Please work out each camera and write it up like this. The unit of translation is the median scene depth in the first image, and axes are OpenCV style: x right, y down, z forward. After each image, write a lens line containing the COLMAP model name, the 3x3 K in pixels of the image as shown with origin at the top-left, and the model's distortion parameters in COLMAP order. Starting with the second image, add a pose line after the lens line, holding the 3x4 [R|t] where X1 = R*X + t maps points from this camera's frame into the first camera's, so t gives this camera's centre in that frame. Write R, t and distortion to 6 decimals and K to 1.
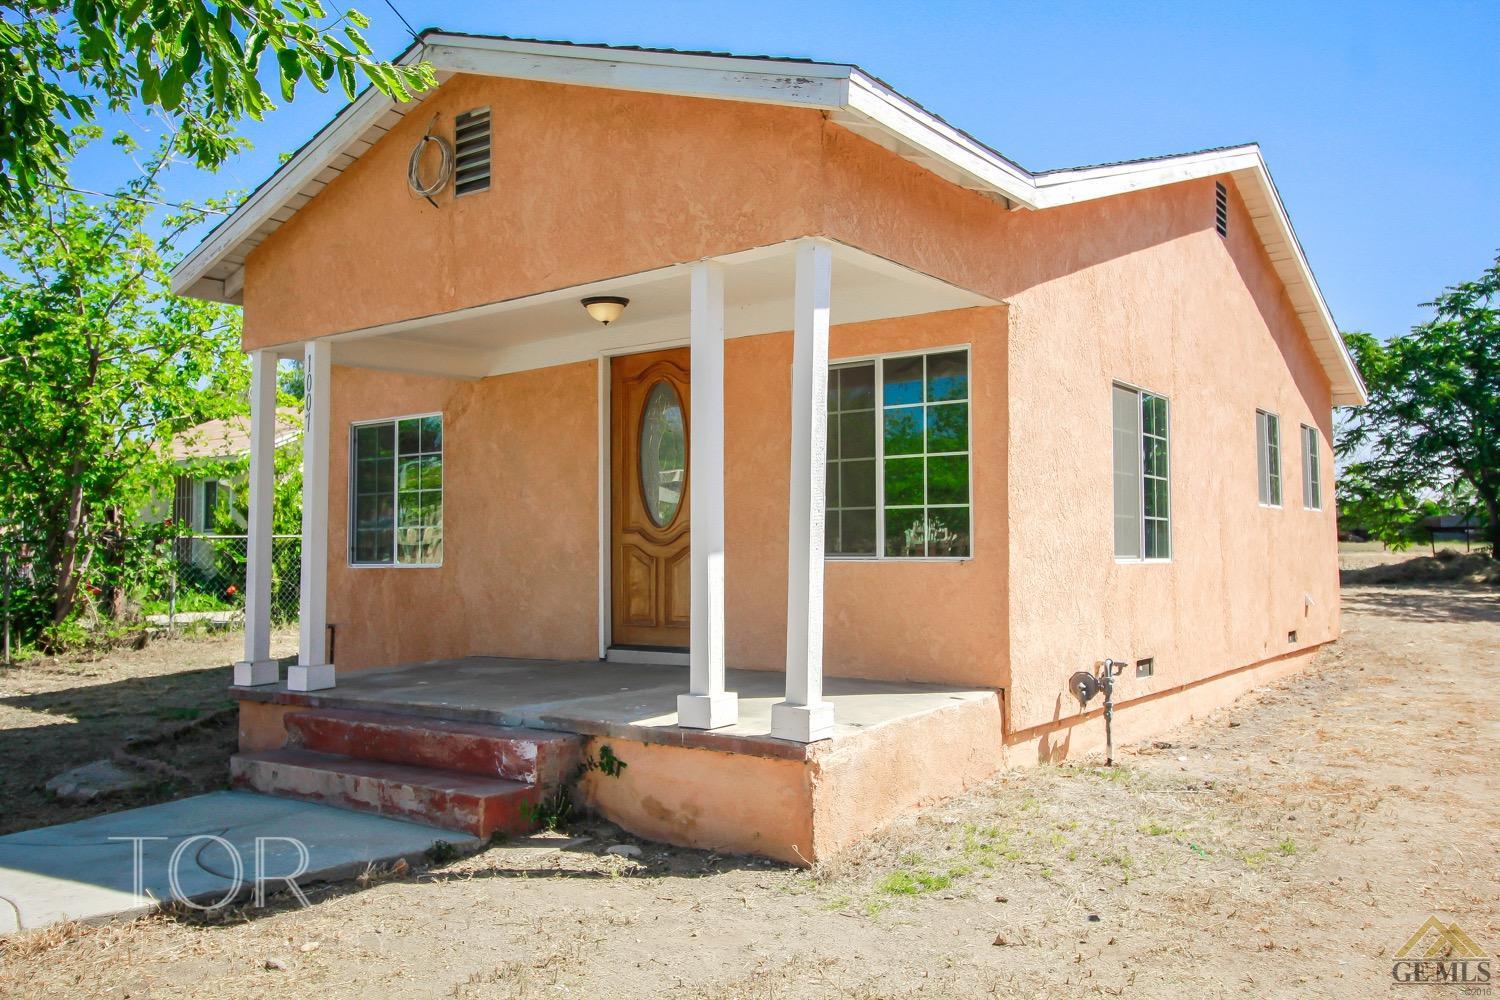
lens RADIAL K [[1194.1, 0, 760.7], [0, 1194.1, 503.0], [0, 0, 1]] dist [0.014874, 0.000889]
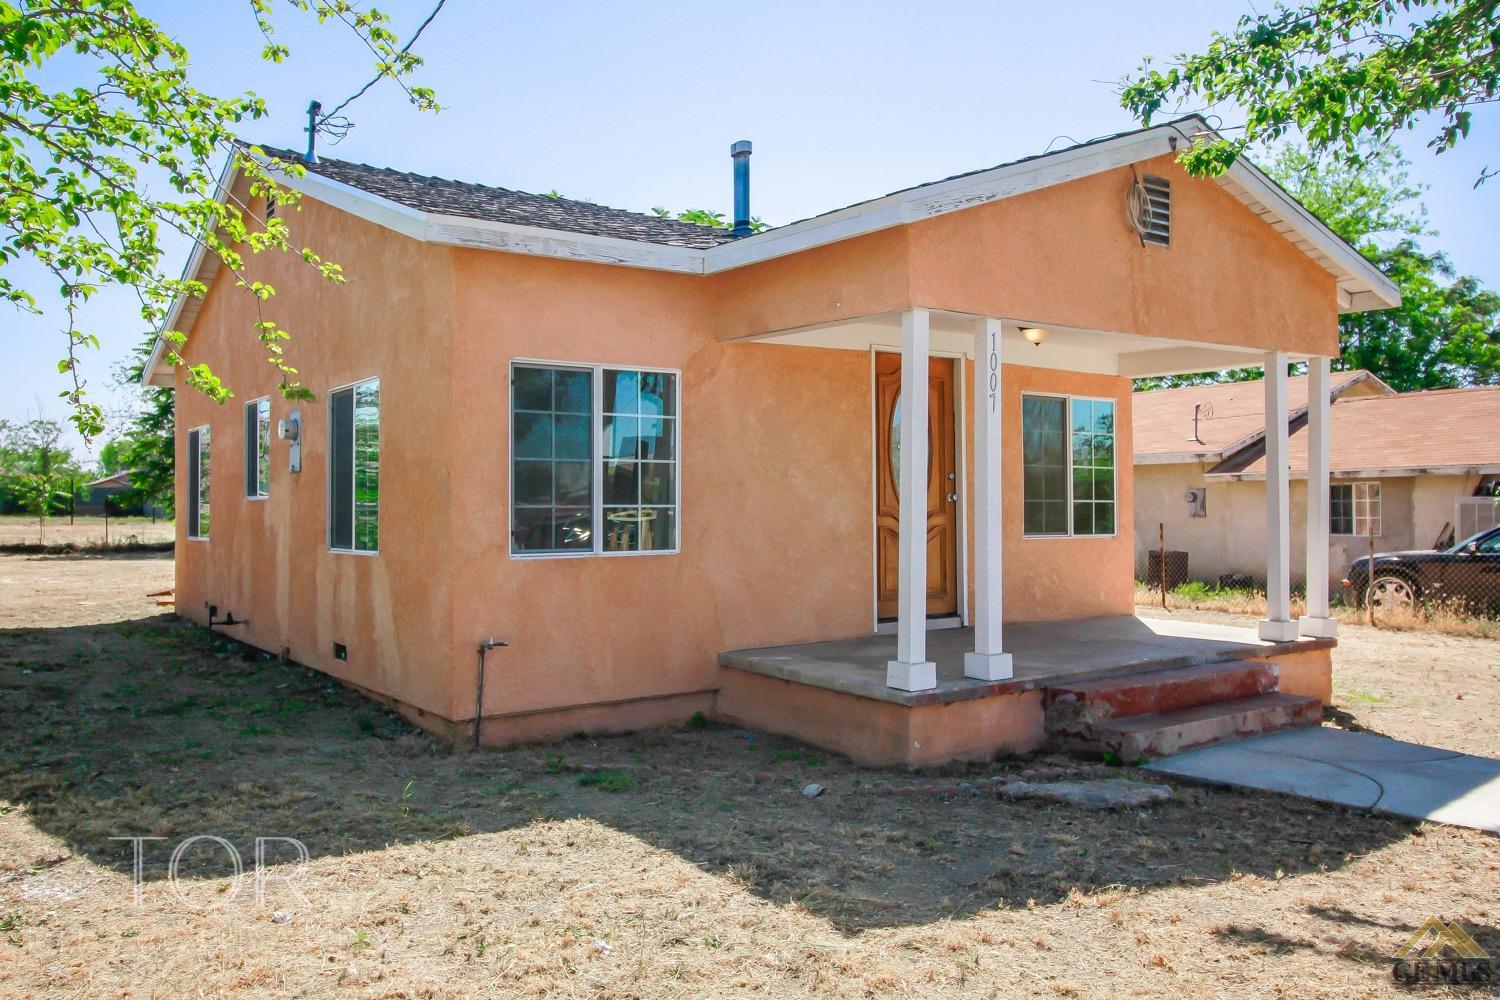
lens RADIAL K [[1194.1, 0, 763.1], [0, 1194.1, 491.6], [0, 0, 1]] dist [0.014874, 0.000889]
pose [[0.305014, 0.024530, 0.952032, -1.511732], [-0.035142, 0.999277, -0.014488, 0.028606], [-0.951699, -0.029037, 0.305656, 0.983816]]
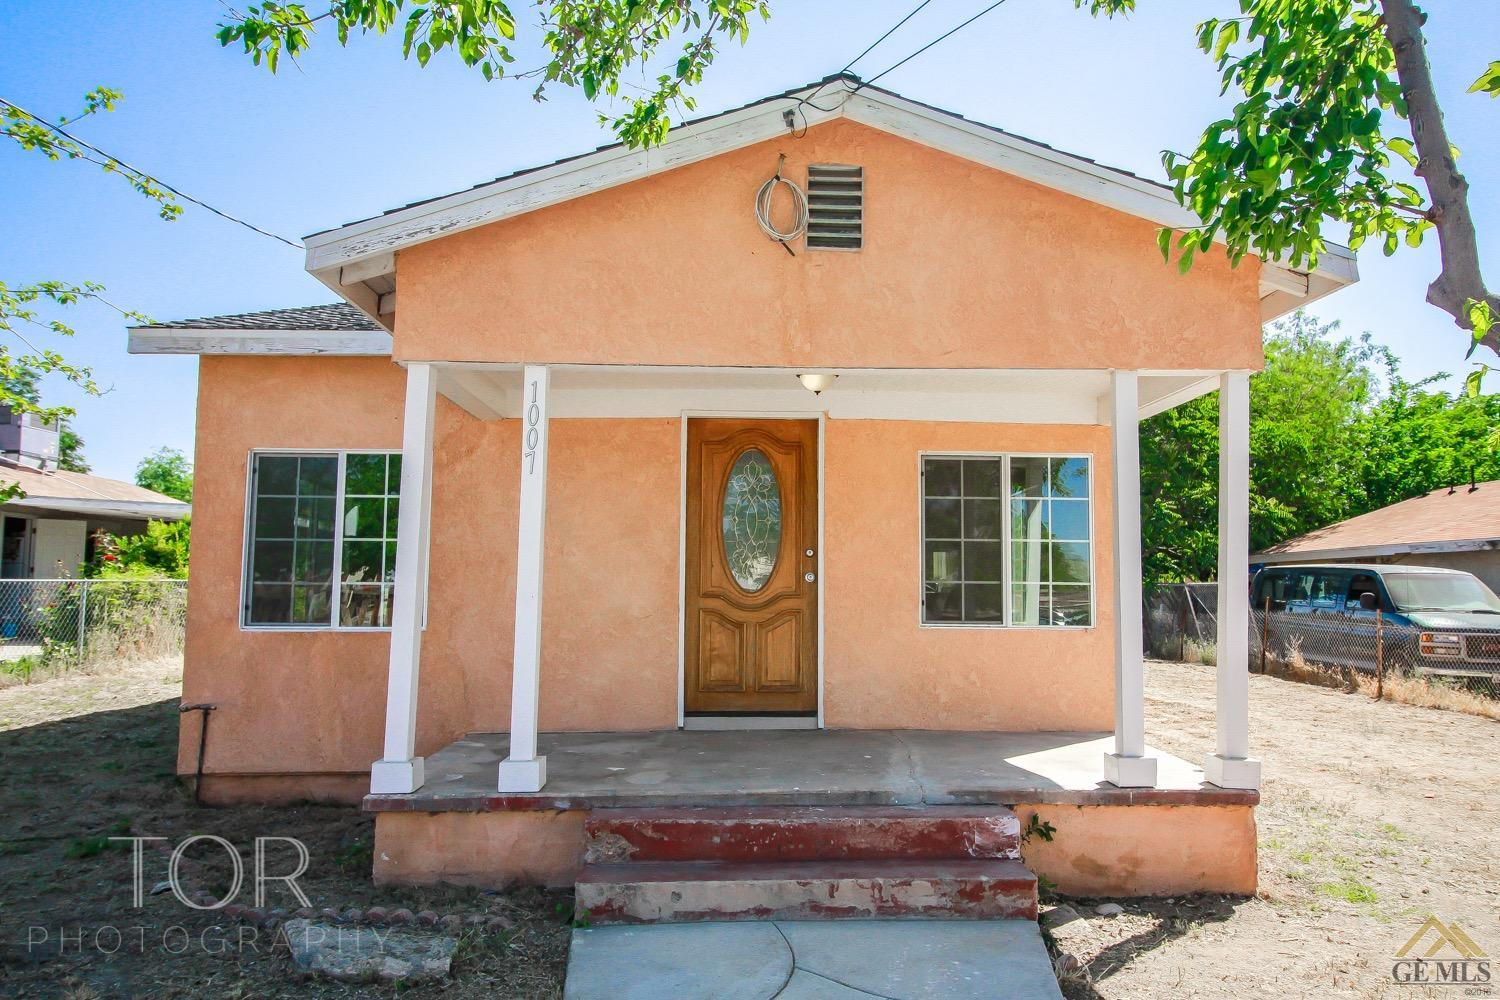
lens RADIAL K [[1040.0, 0, 775.6], [0, 1040.0, 515.4], [0, 0, 1]] dist [0.008253, -0.006906]
pose [[0.776791, 0.062867, 0.626612, -0.777508], [-0.039017, 0.997898, -0.051749, -0.000363], [-0.628548, 0.015749, 0.777611, 0.375678]]
